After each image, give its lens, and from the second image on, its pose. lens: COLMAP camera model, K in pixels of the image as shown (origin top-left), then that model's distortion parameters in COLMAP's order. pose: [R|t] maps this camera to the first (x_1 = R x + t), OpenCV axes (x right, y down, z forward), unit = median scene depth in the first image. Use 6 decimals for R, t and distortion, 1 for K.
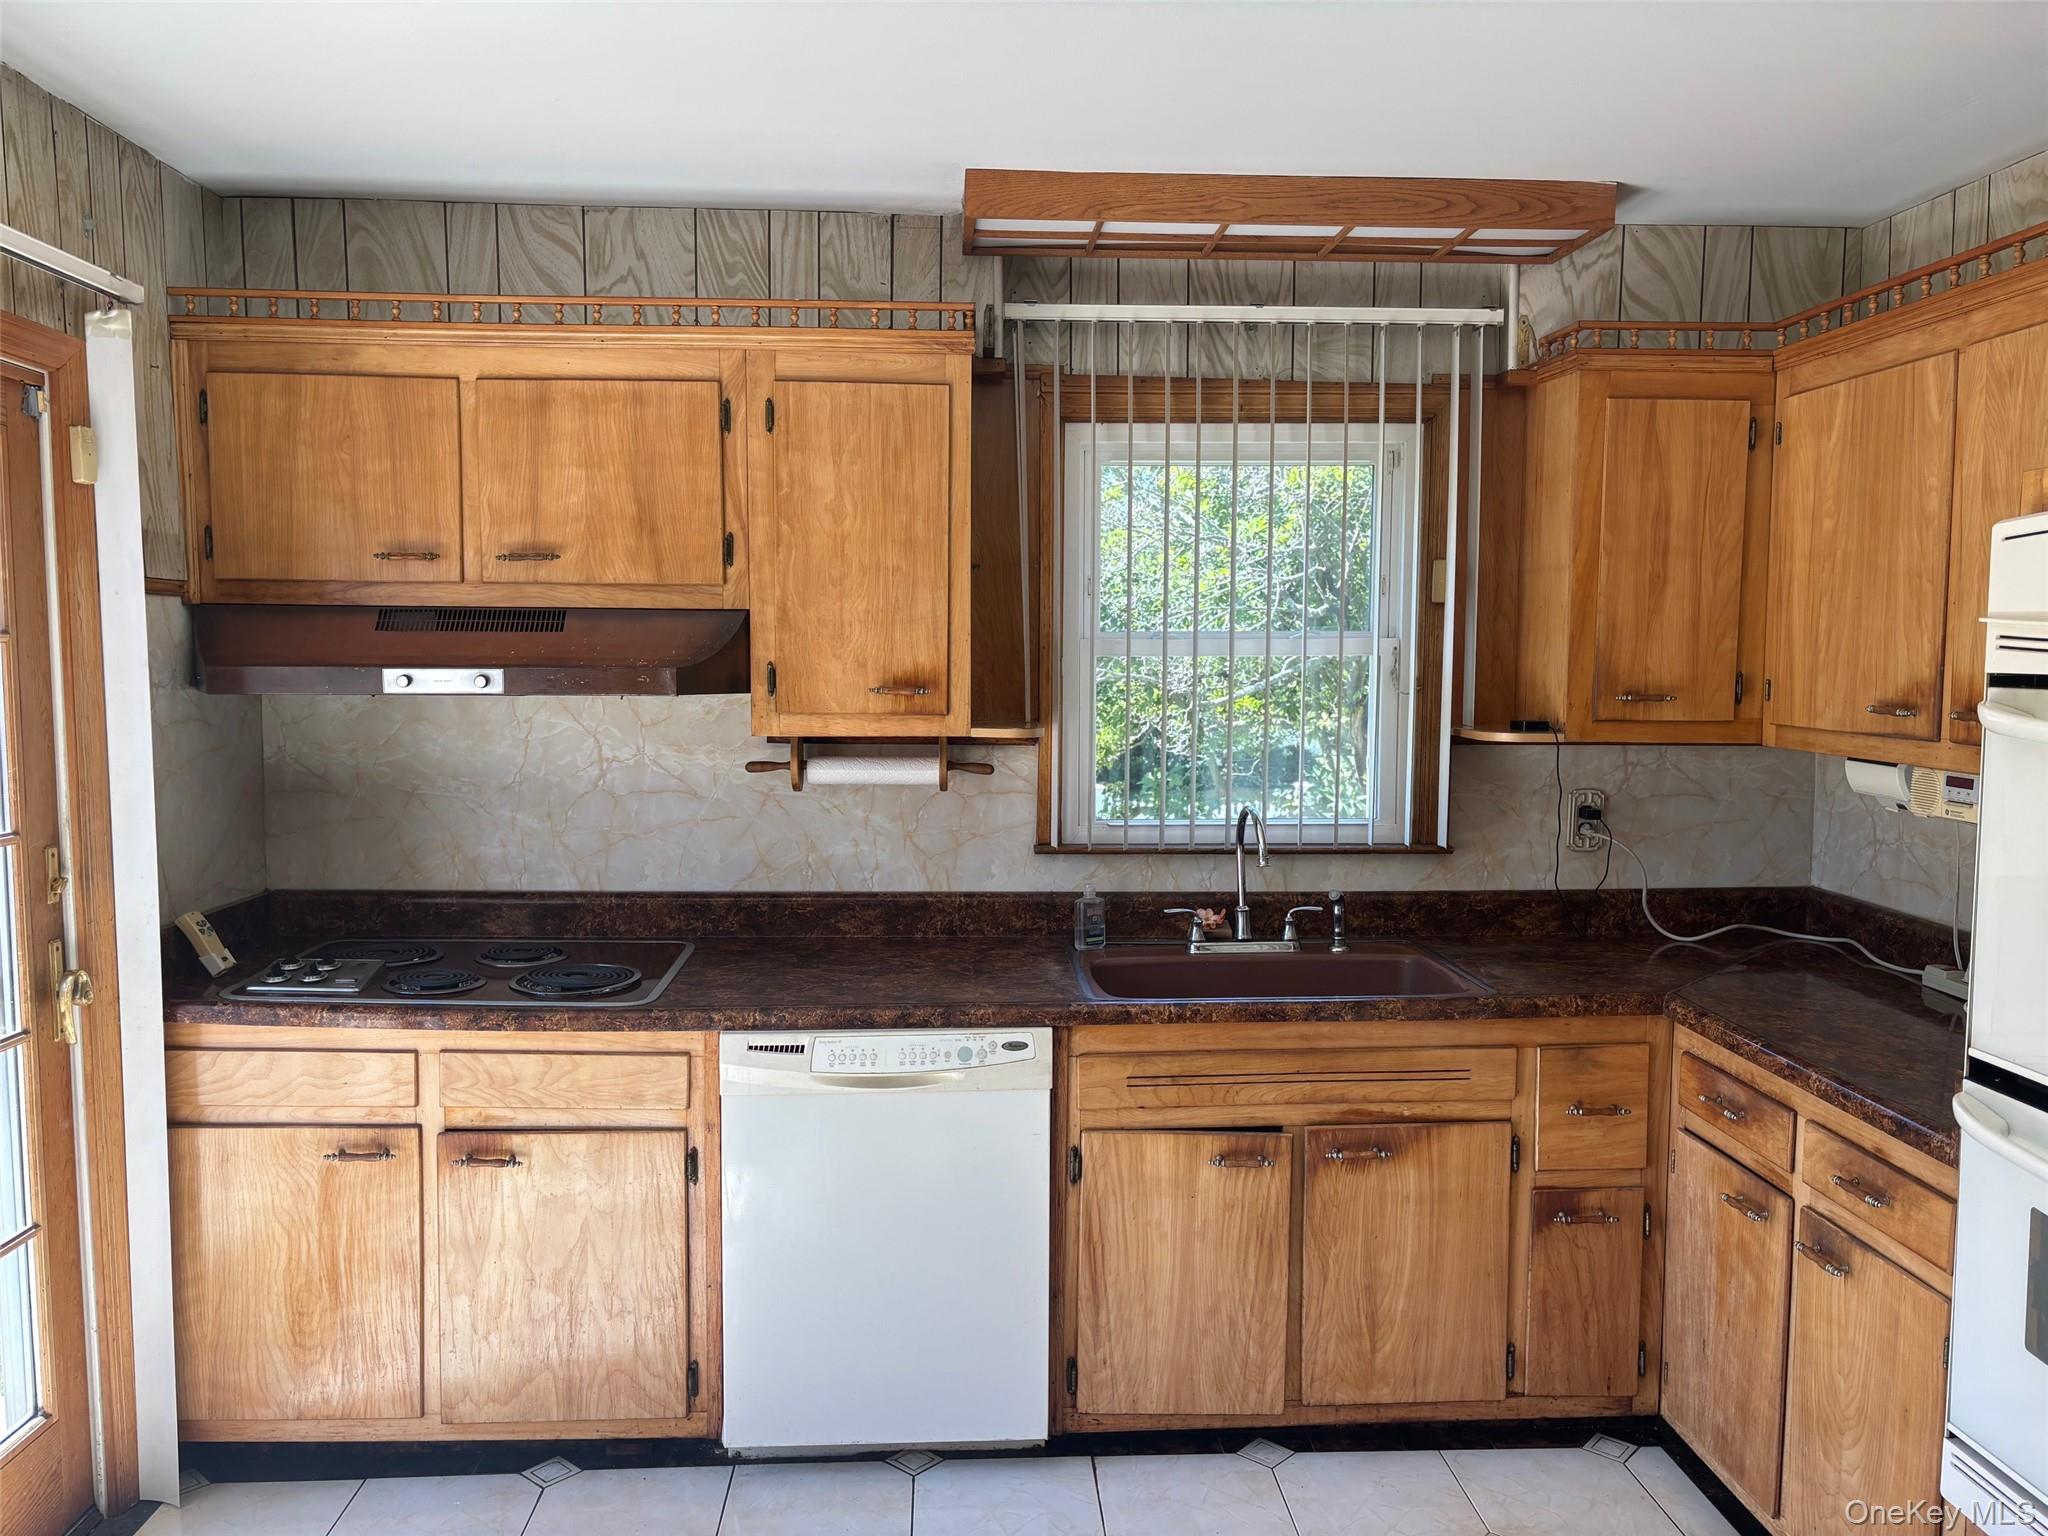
lens RADIAL K [[1538.0, 0, 1031.8], [0, 1538.0, 796.9], [0, 0, 1]] dist [0.045120, -0.061216]
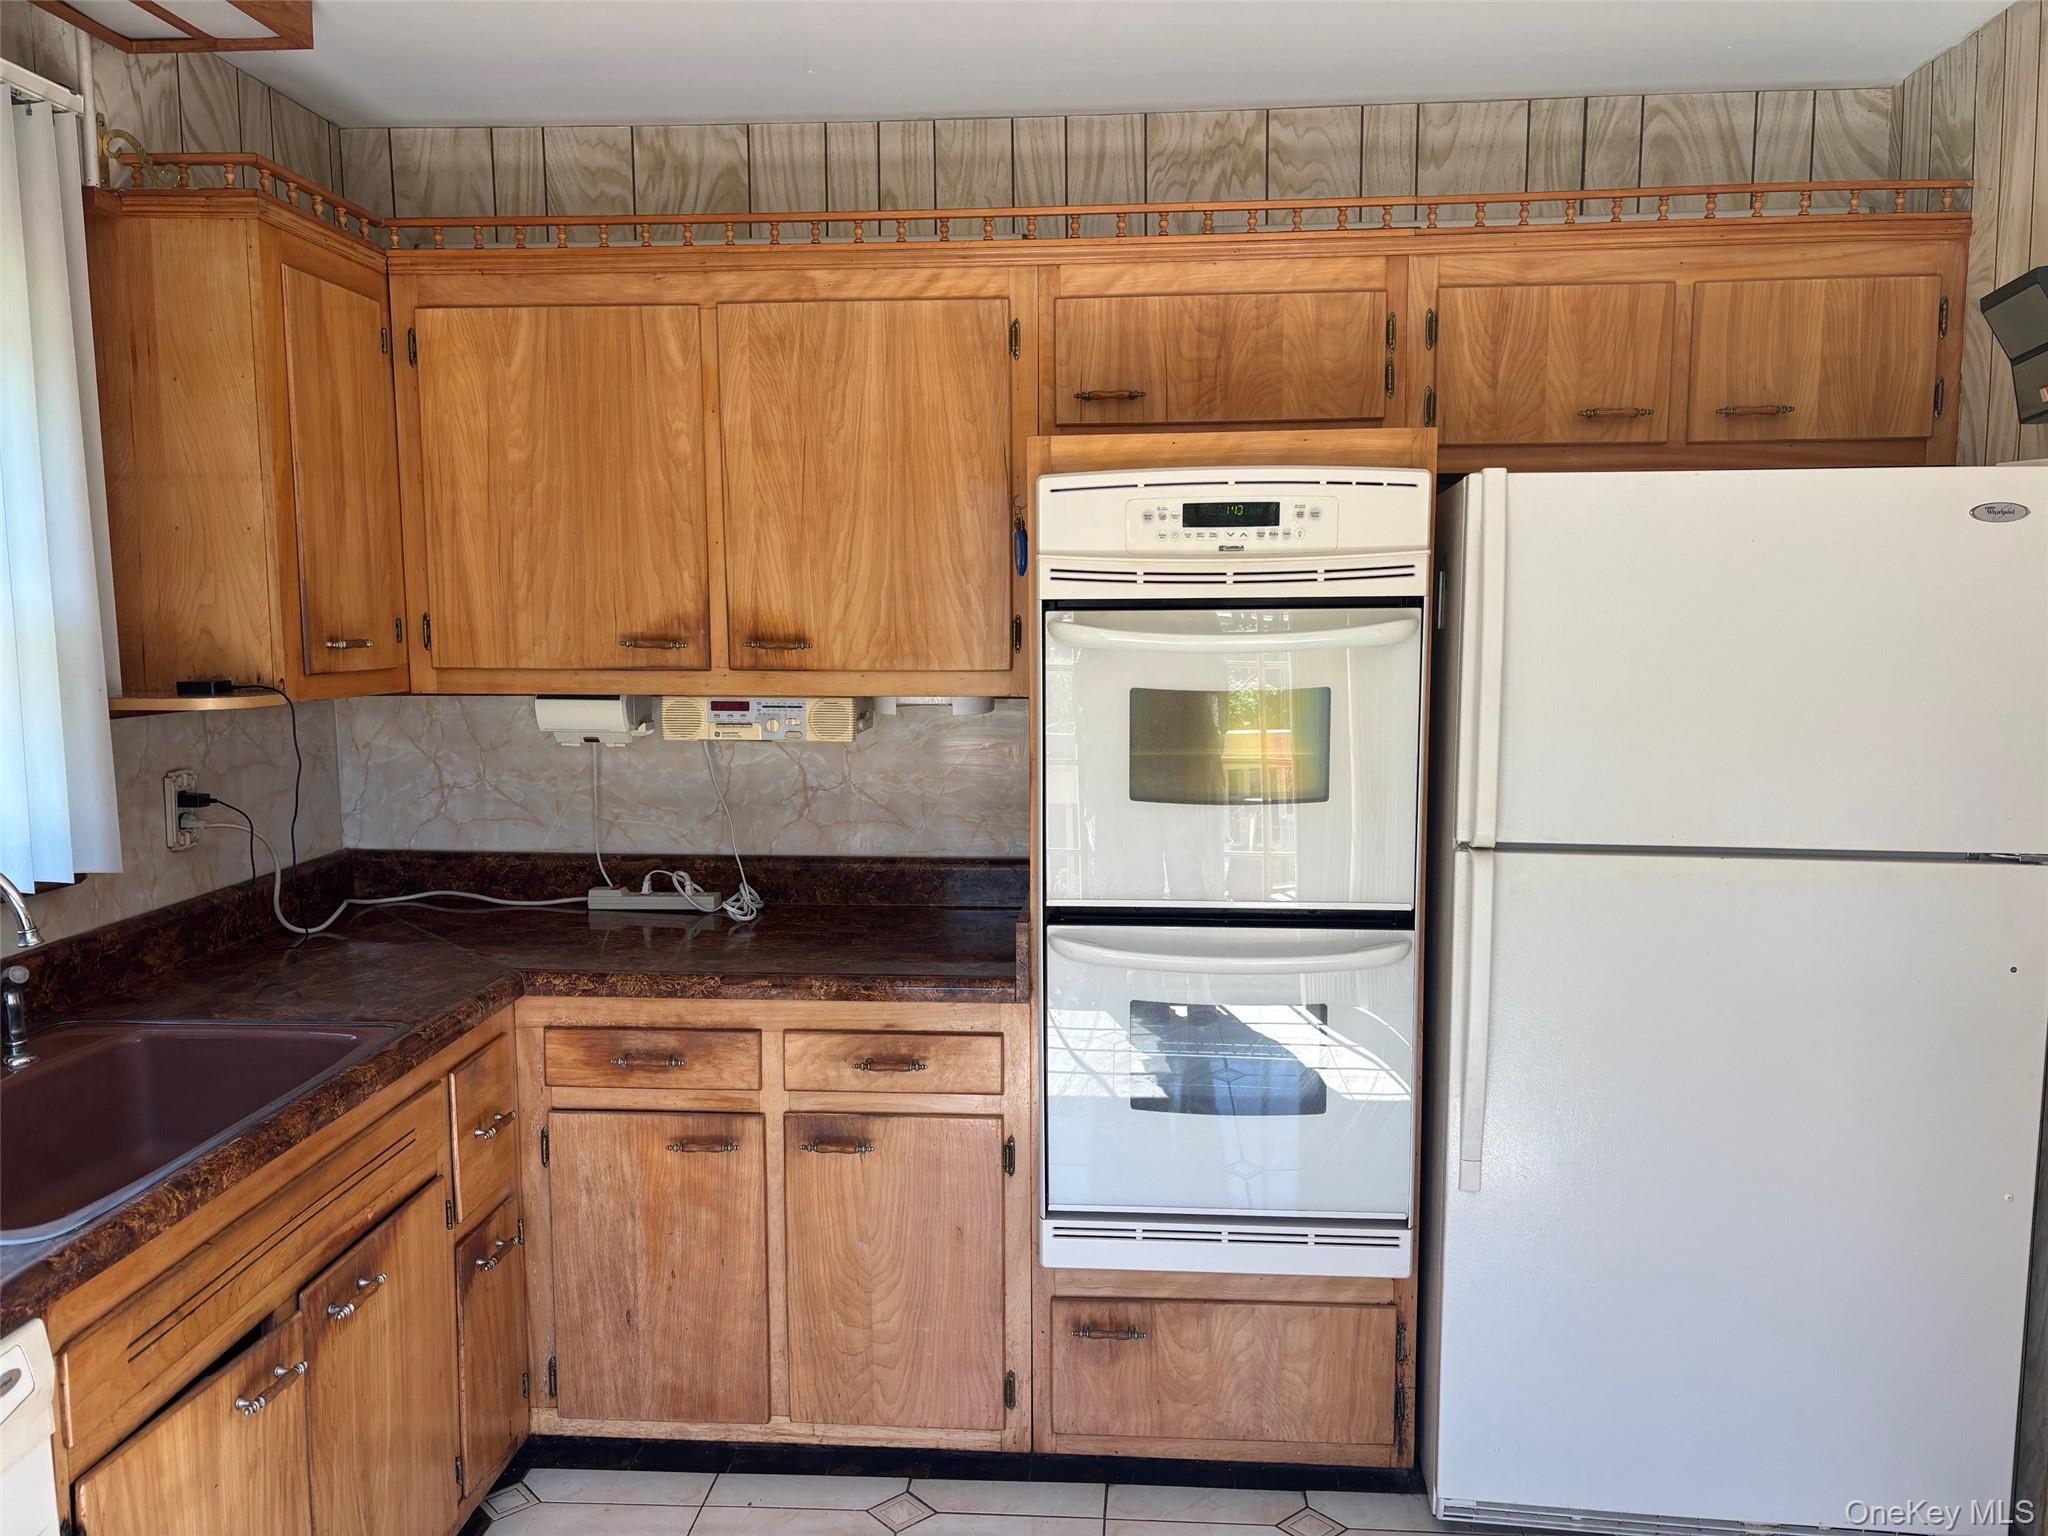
lens RADIAL K [[1539.7, 0, 1024.8], [0, 1539.7, 787.1], [0, 0, 1]] dist [0.044464, -0.046093]
pose [[0.135437, -0.120717, 0.983404, -0.405572], [0.102975, 0.988890, 0.107208, -0.042291], [-0.985420, 0.086746, 0.146363, 0.560048]]
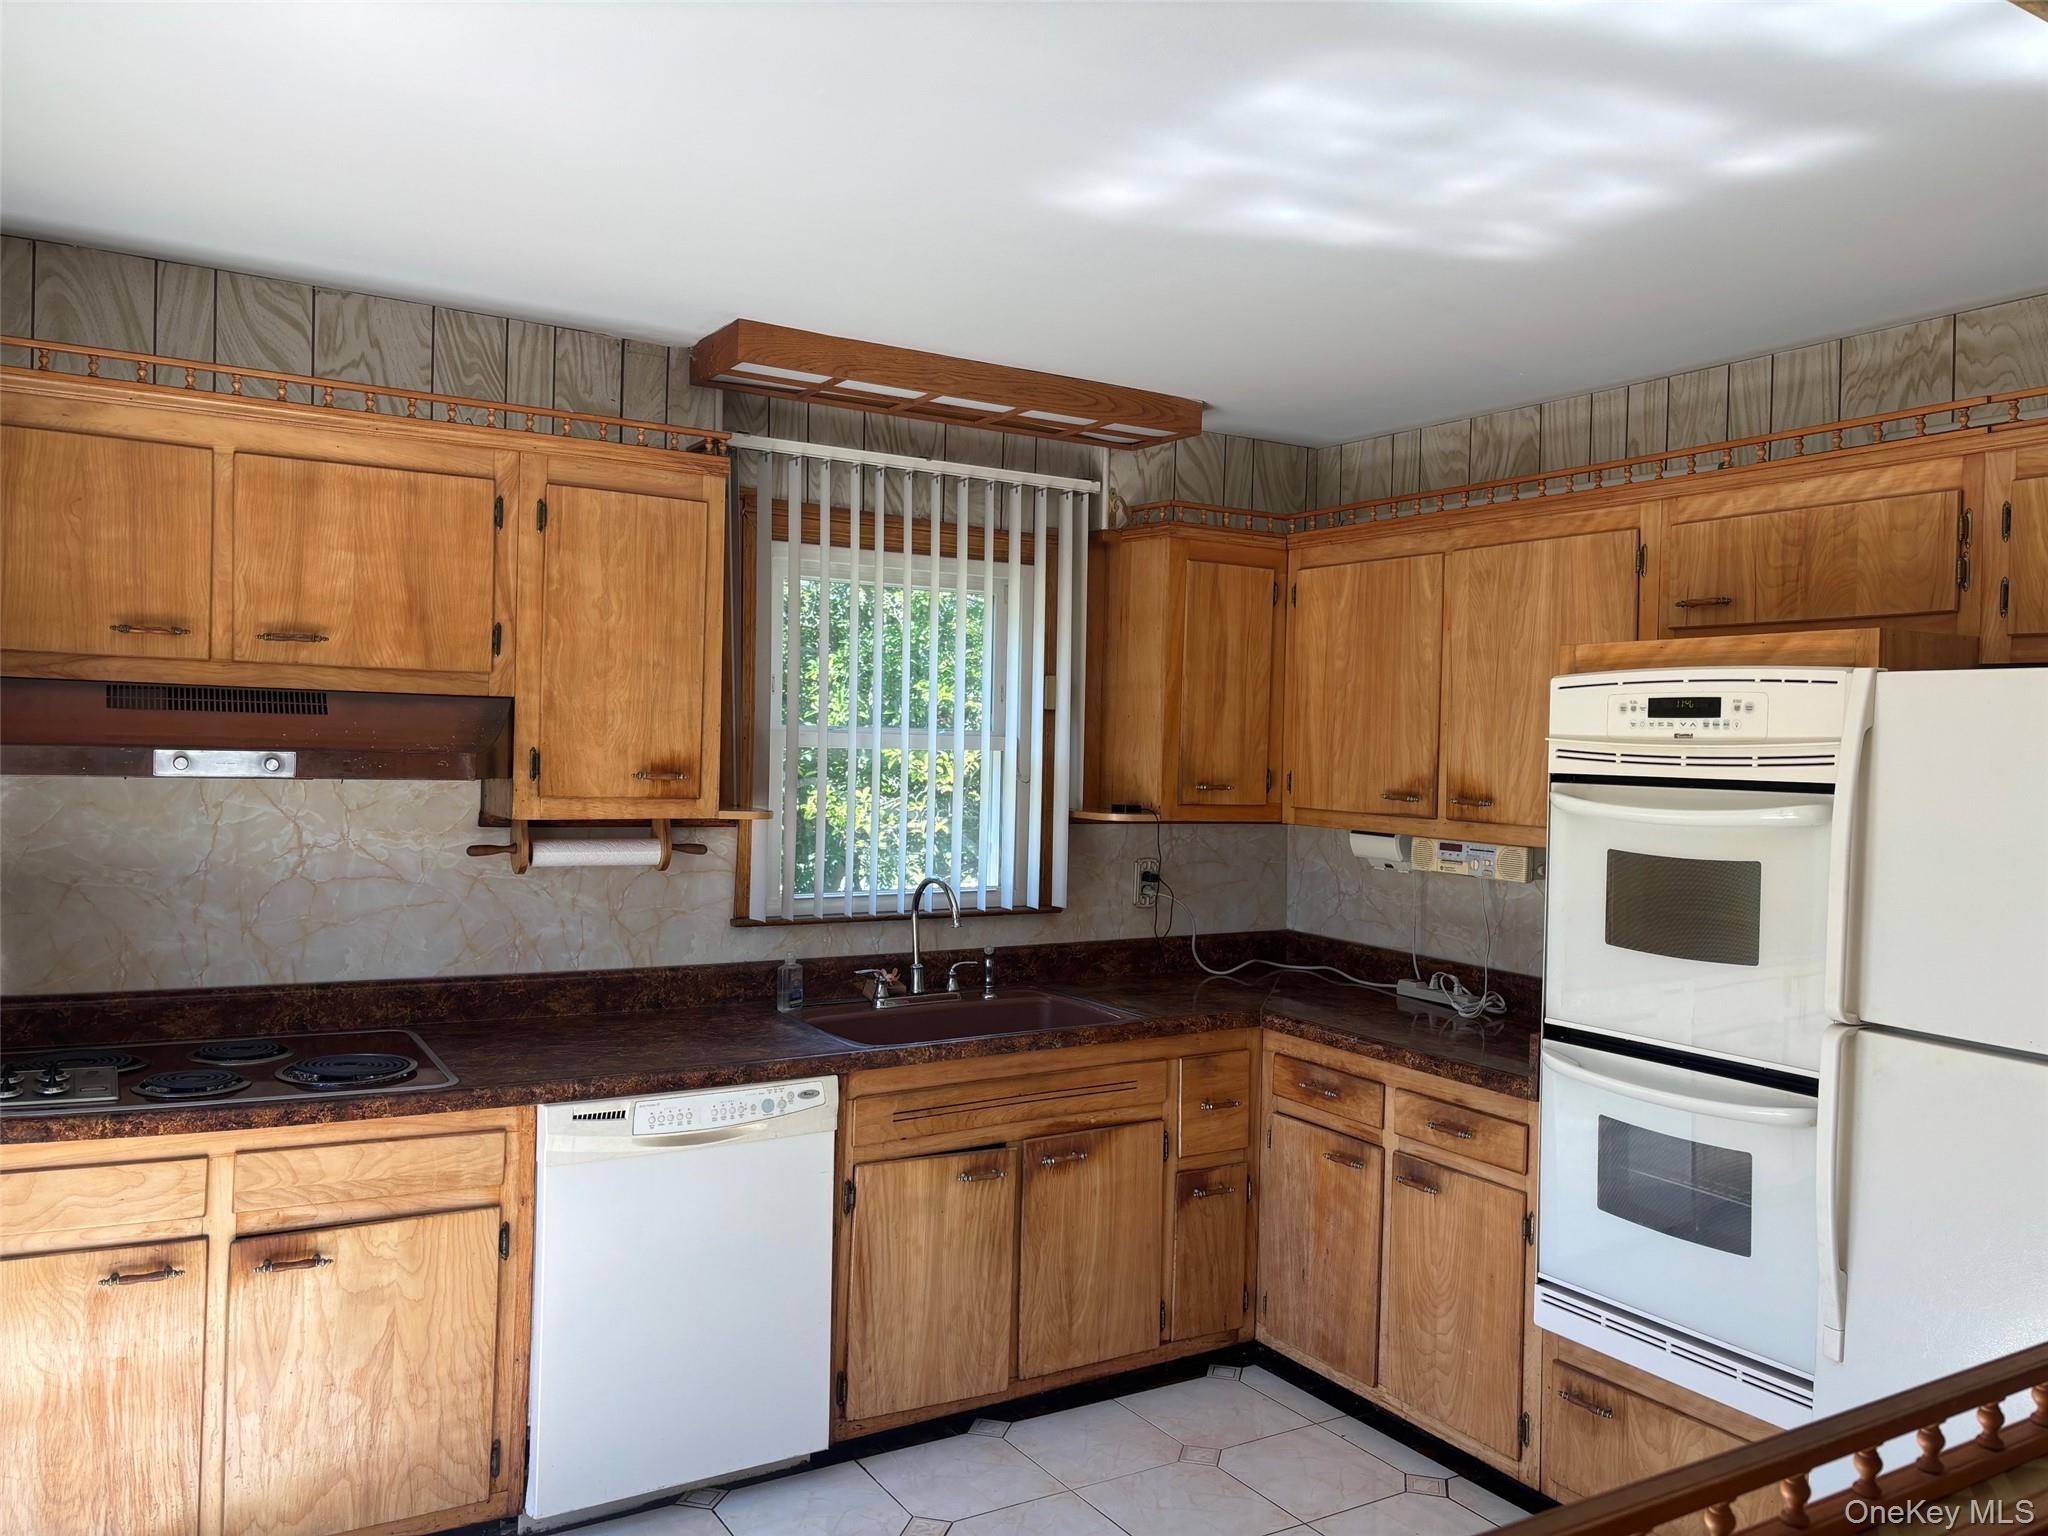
lens RADIAL K [[1539.7, 0, 1024.8], [0, 1539.7, 787.1], [0, 0, 1]] dist [0.044464, -0.046093]
pose [[0.880354, 0.005300, 0.474289, -0.385627], [0.024828, 0.998052, -0.057238, 0.006724], [-0.473668, 0.062165, 0.878507, -0.074206]]
